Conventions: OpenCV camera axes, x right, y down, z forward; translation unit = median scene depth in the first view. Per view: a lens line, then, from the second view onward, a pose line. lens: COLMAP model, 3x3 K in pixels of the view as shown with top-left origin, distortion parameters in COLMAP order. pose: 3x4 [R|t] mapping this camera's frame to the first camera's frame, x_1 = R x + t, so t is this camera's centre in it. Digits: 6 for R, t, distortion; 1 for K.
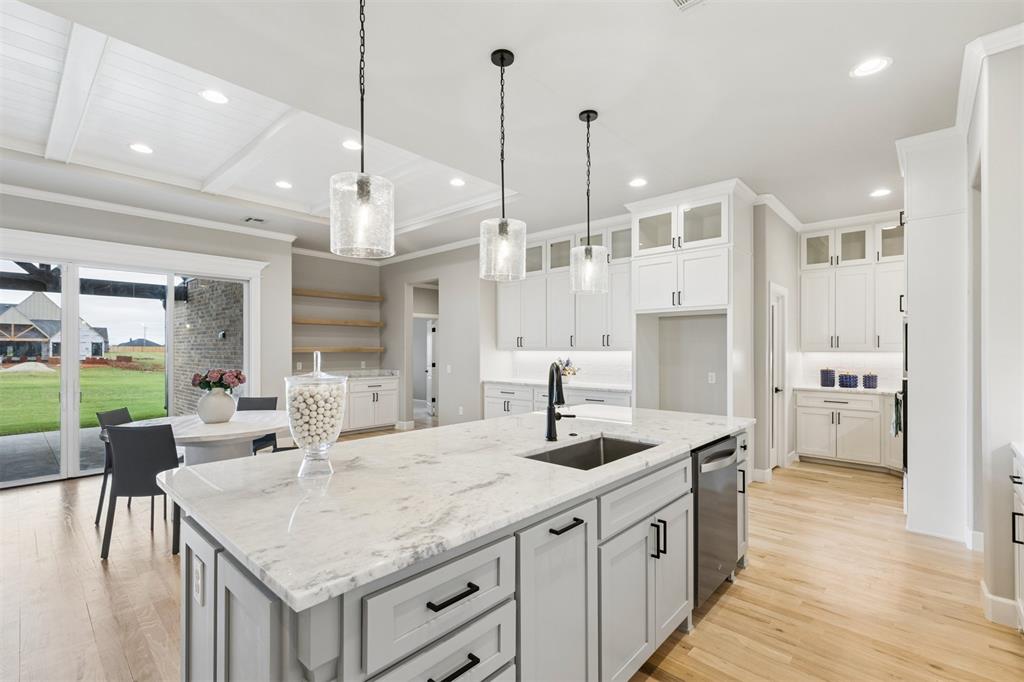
lens RADIAL K [[460.1, 0, 513.5], [0, 460.1, 344.0], [0, 0, 1]] dist [0.001193, 0.000114]
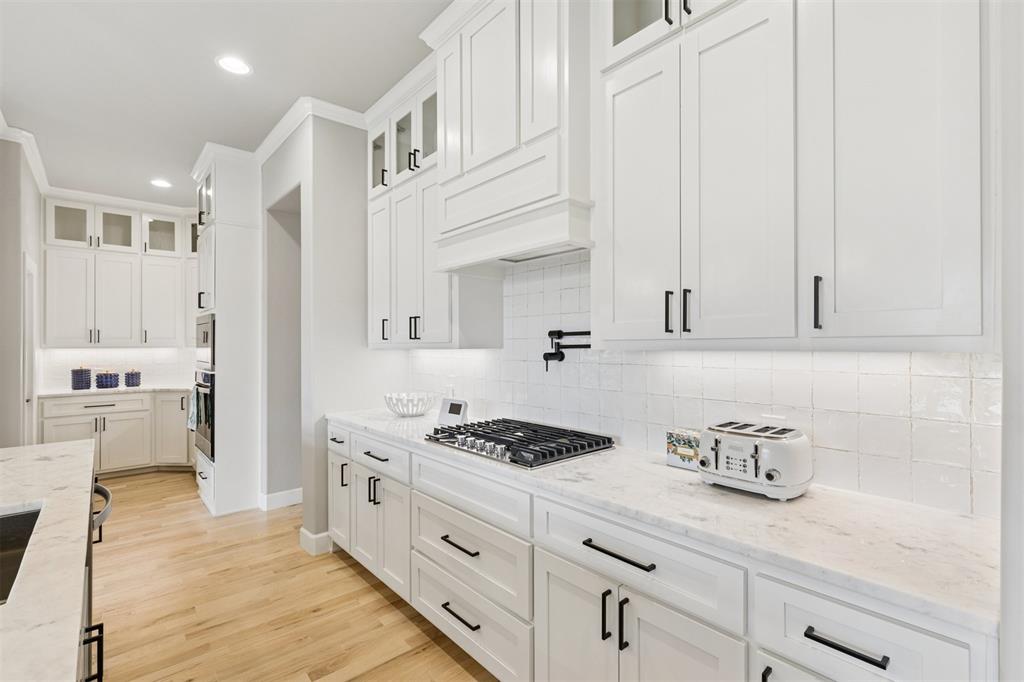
lens RADIAL K [[460.1, 0, 513.5], [0, 460.1, 344.0], [0, 0, 1]] dist [0.001193, 0.000114]
pose [[0.099876, 0.001105, 0.994999, -0.091280], [-0.009885, 0.999951, -0.000118, 0.002666], [-0.994951, -0.009823, 0.099882, 0.158015]]
